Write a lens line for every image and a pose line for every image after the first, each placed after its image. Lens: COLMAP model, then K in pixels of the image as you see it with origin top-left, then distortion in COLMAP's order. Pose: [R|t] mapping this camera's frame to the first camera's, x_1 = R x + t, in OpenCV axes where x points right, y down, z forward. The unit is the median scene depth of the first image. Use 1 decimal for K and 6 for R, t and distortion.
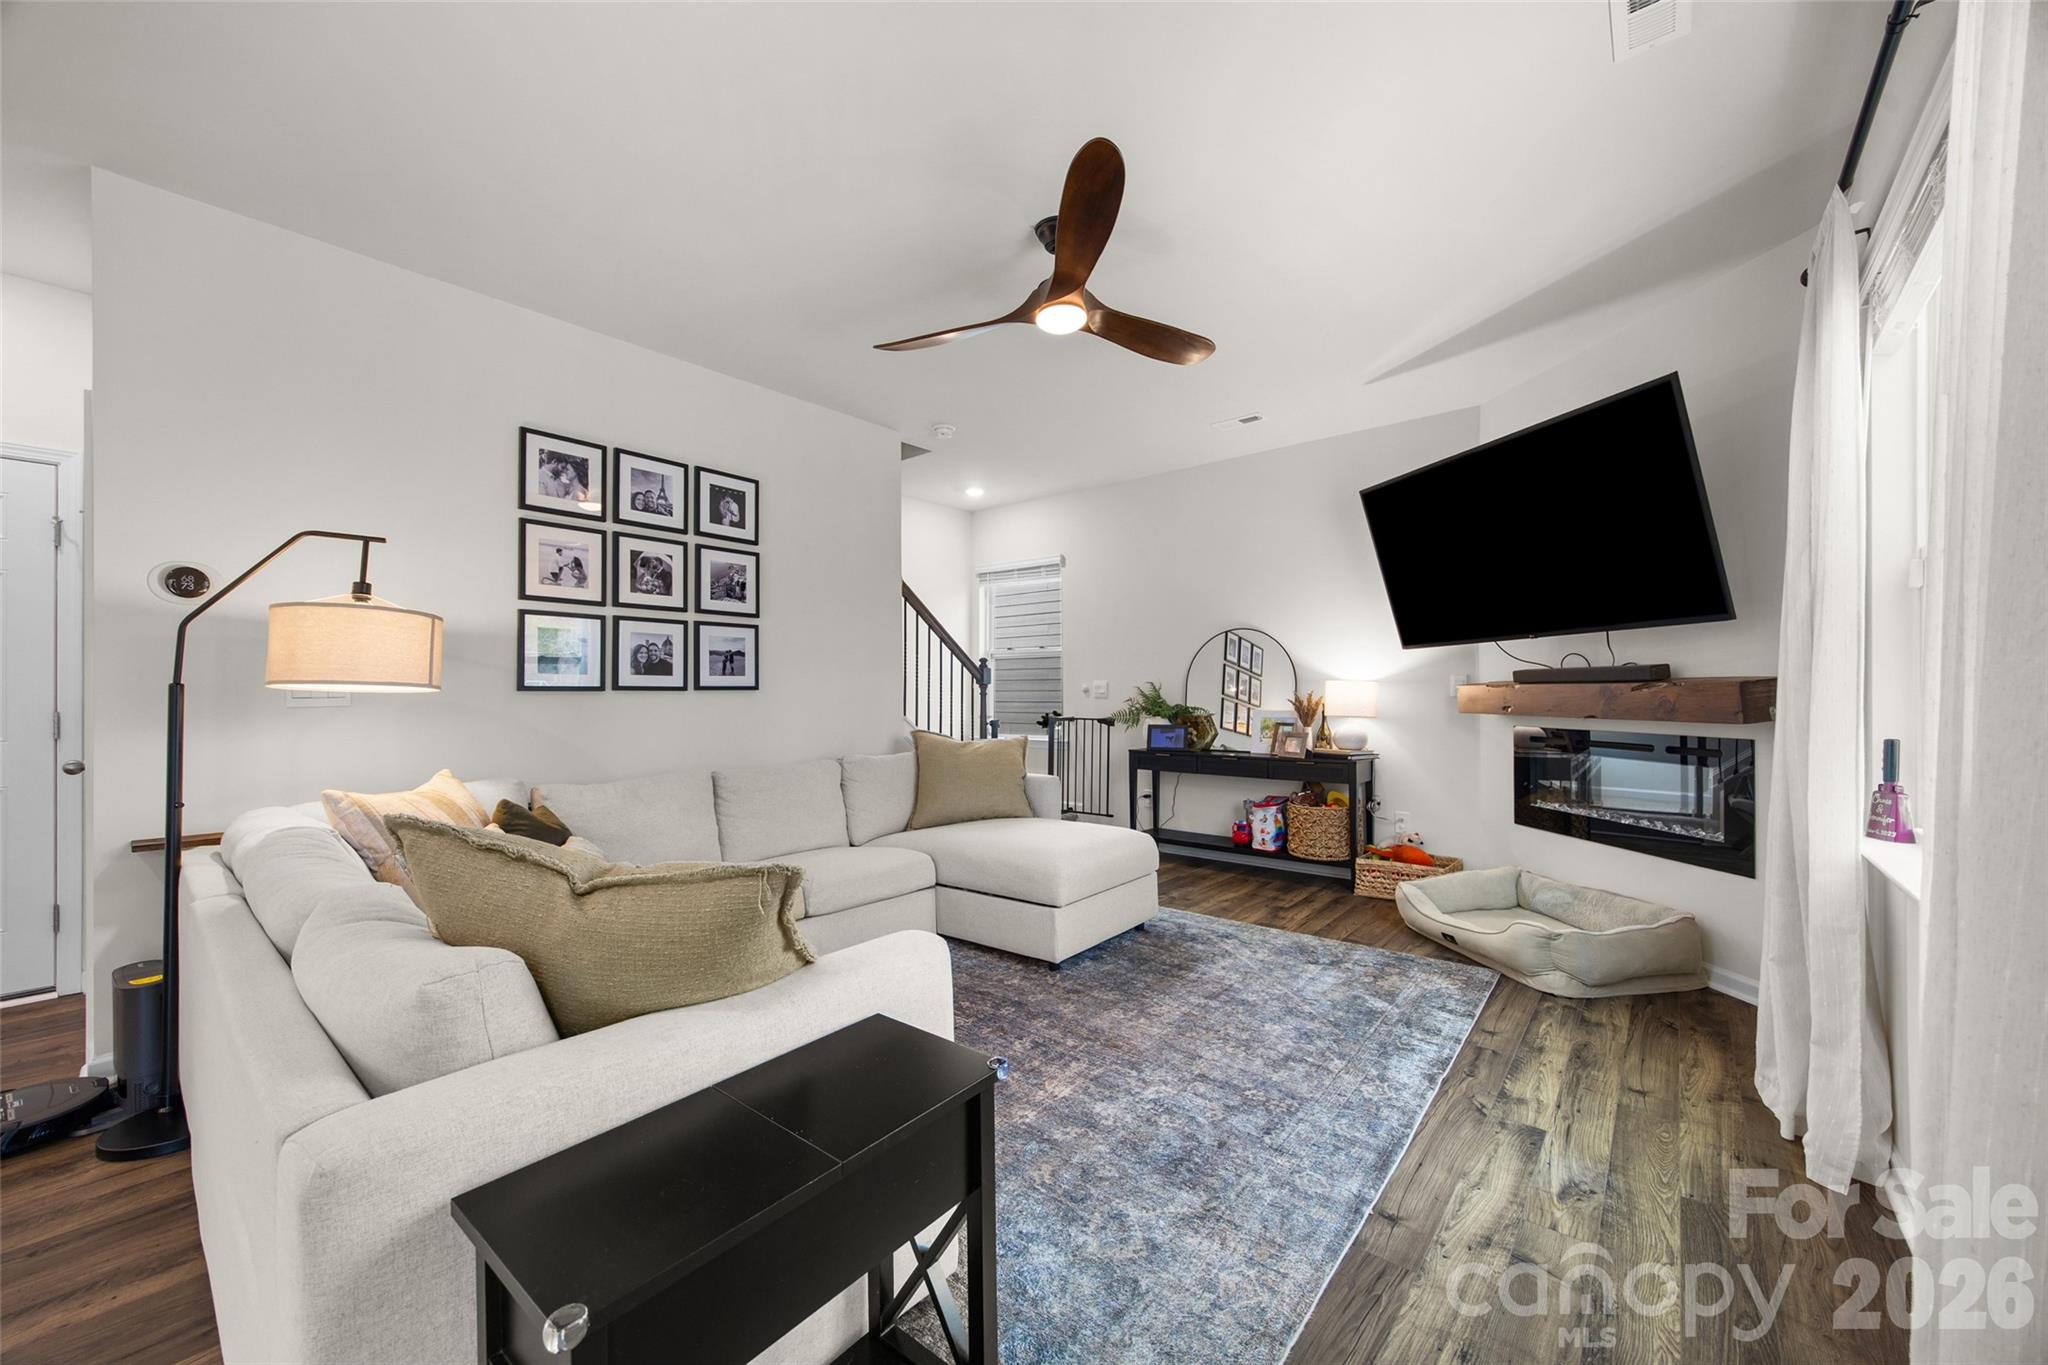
lens RADIAL K [[795.8, 0, 1029.7], [0, 795.8, 681.3], [0, 0, 1]] dist [0.003484, 0.000262]
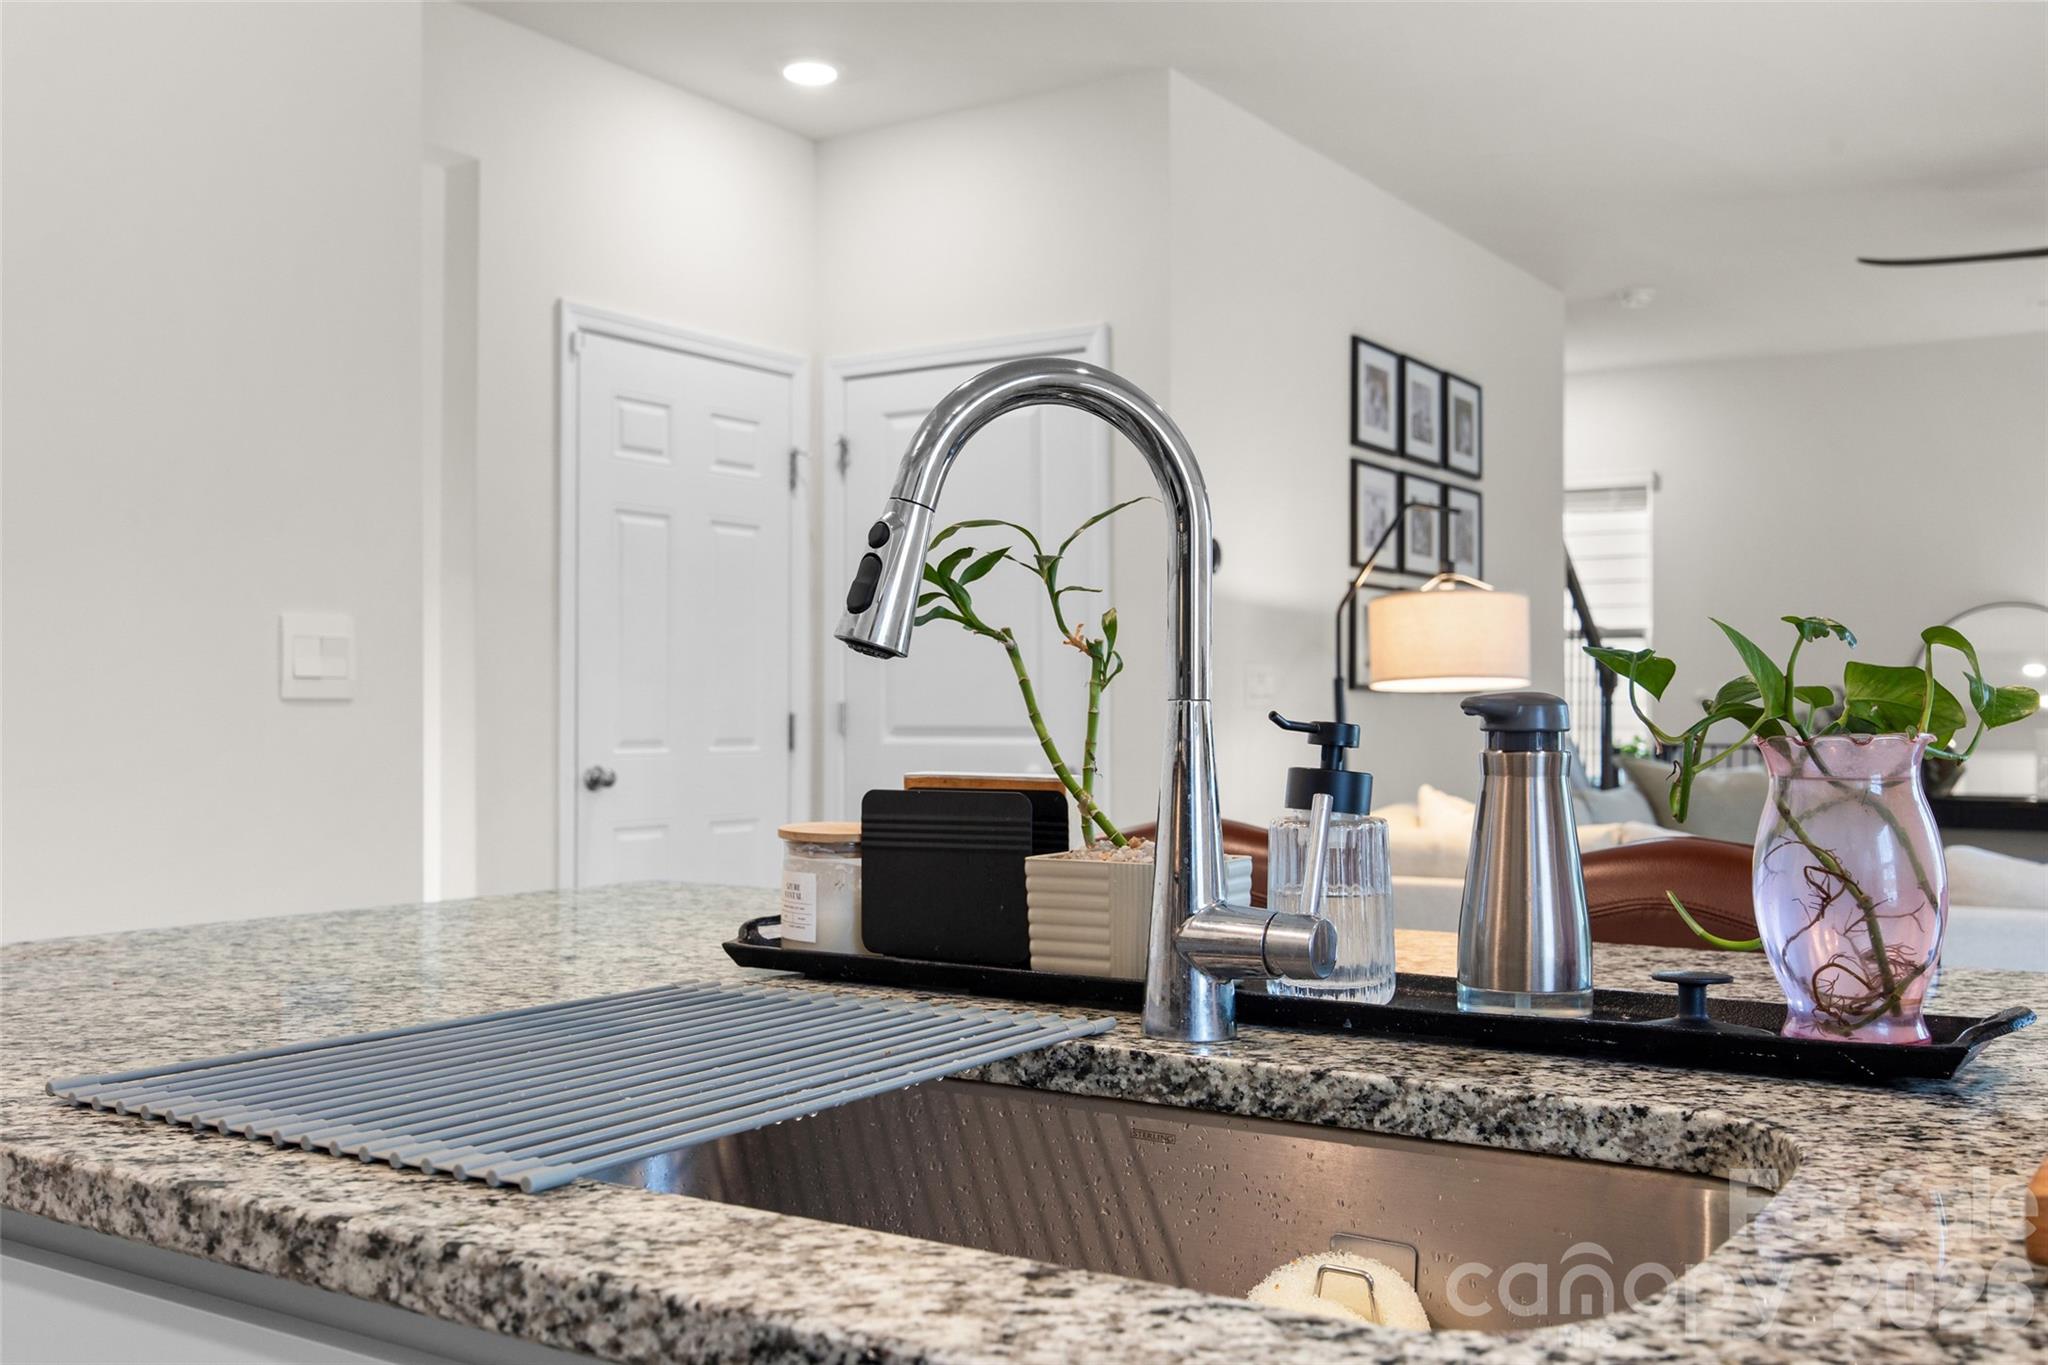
lens RADIAL K [[1968.6, 0, 1021.5], [0, 1968.6, 684.9], [0, 0, 1]] dist [0.003350, 0.000000]
pose [[0.995327, 0.010580, 0.095979, -0.982930], [-0.010477, 0.999944, -0.001578, 0.013309], [-0.095990, 0.000565, 0.995382, -0.713828]]
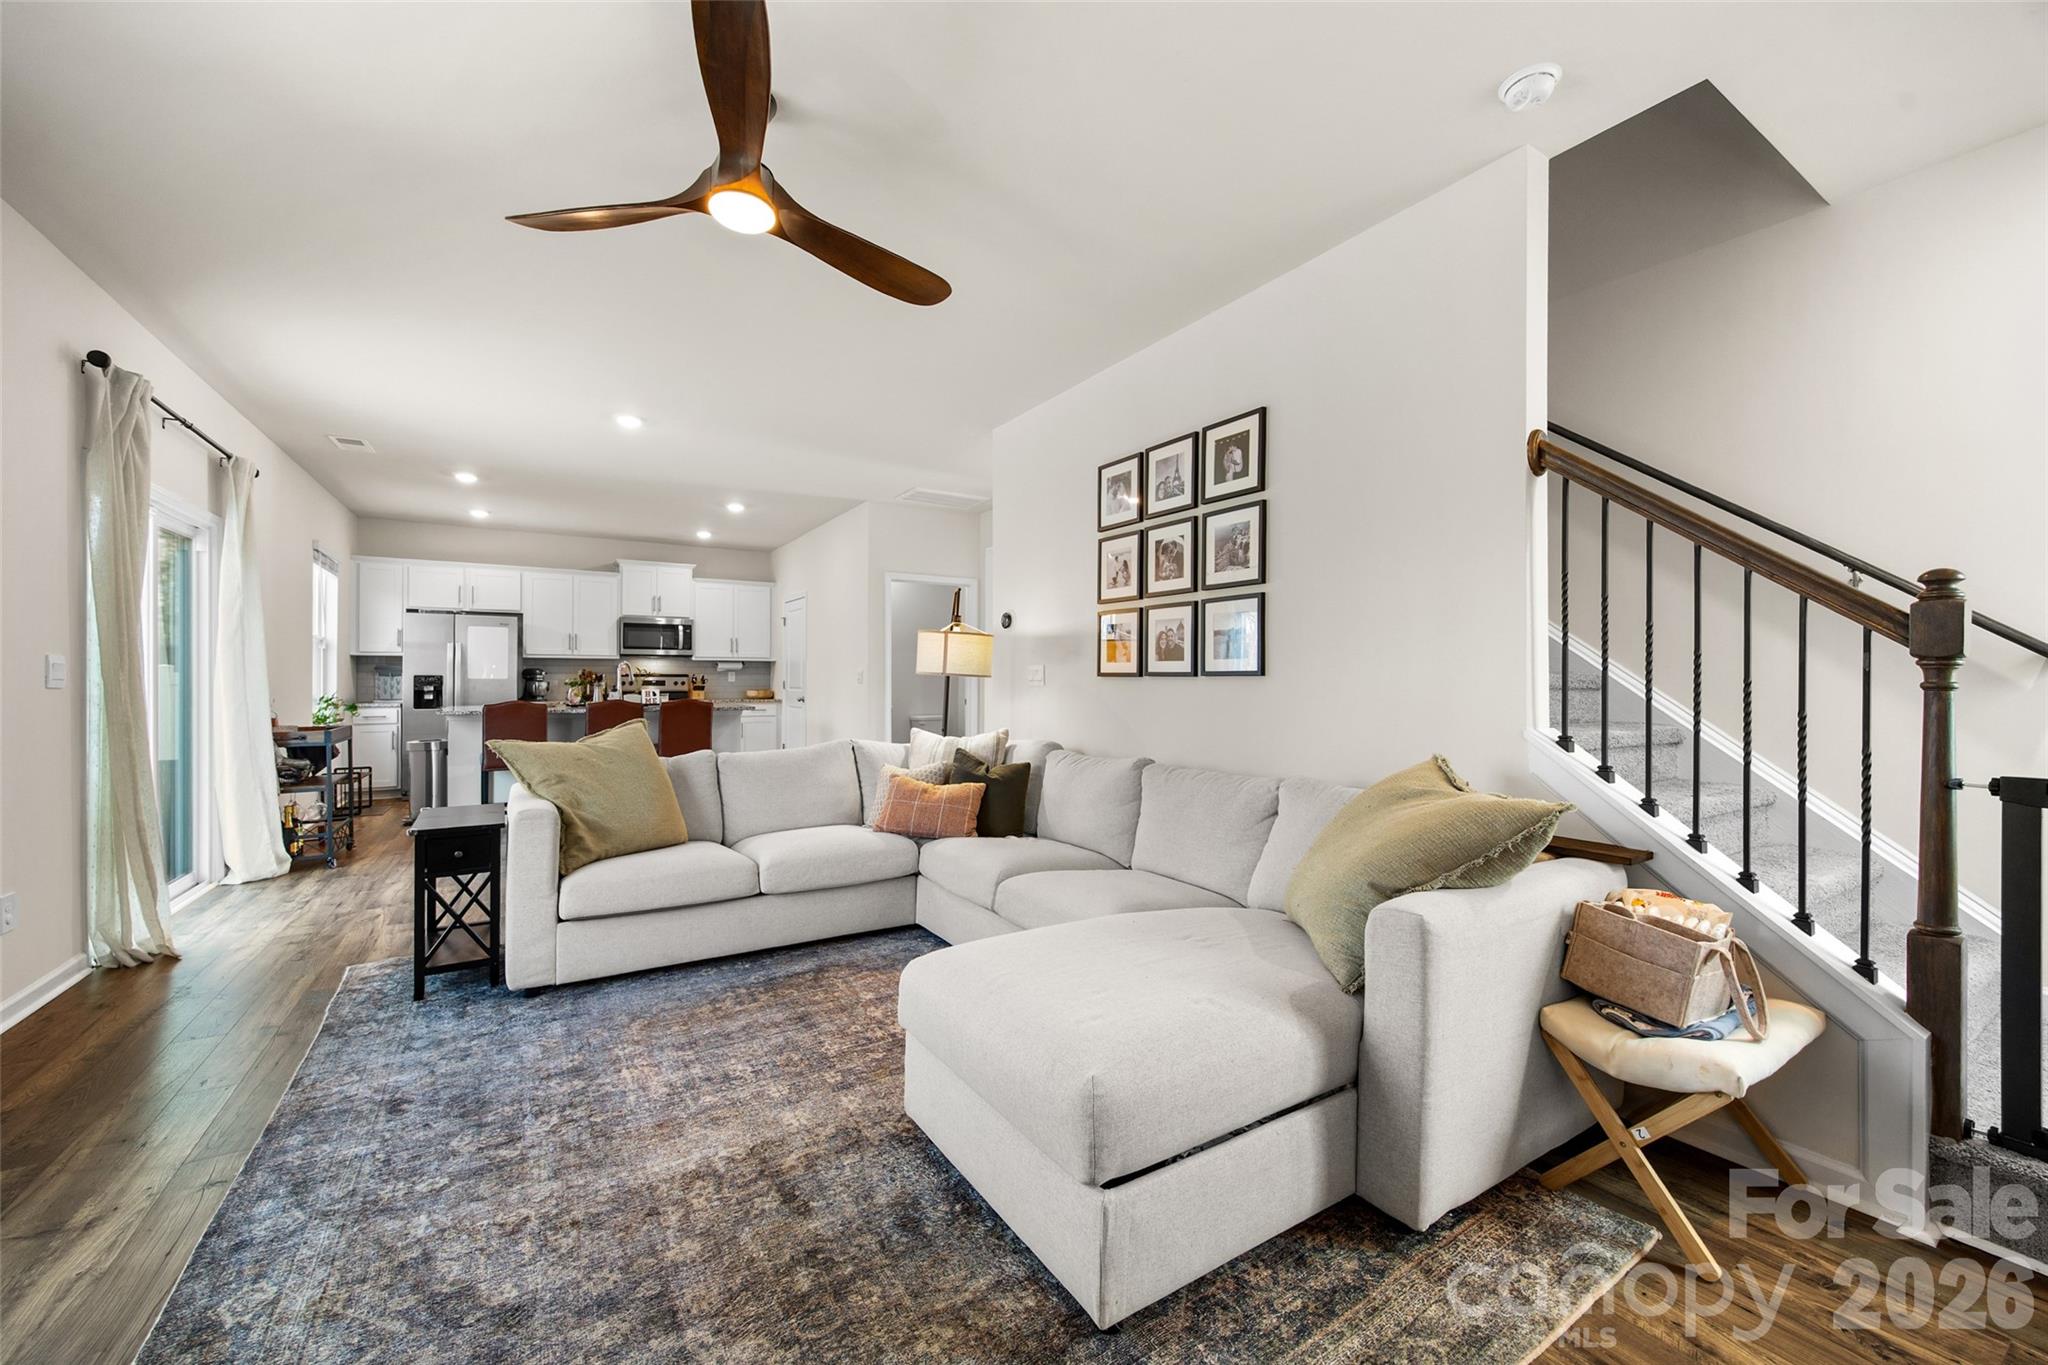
lens RADIAL K [[795.8, 0, 1016.5], [0, 795.8, 679.7], [0, 0, 1]] dist [0.003484, 0.000262]
pose [[-0.333335, 0.004734, -0.942797, 0.518570], [0.009595, 0.999953, 0.001629, 0.012015], [0.942760, -0.008504, -0.333364, 1.129852]]
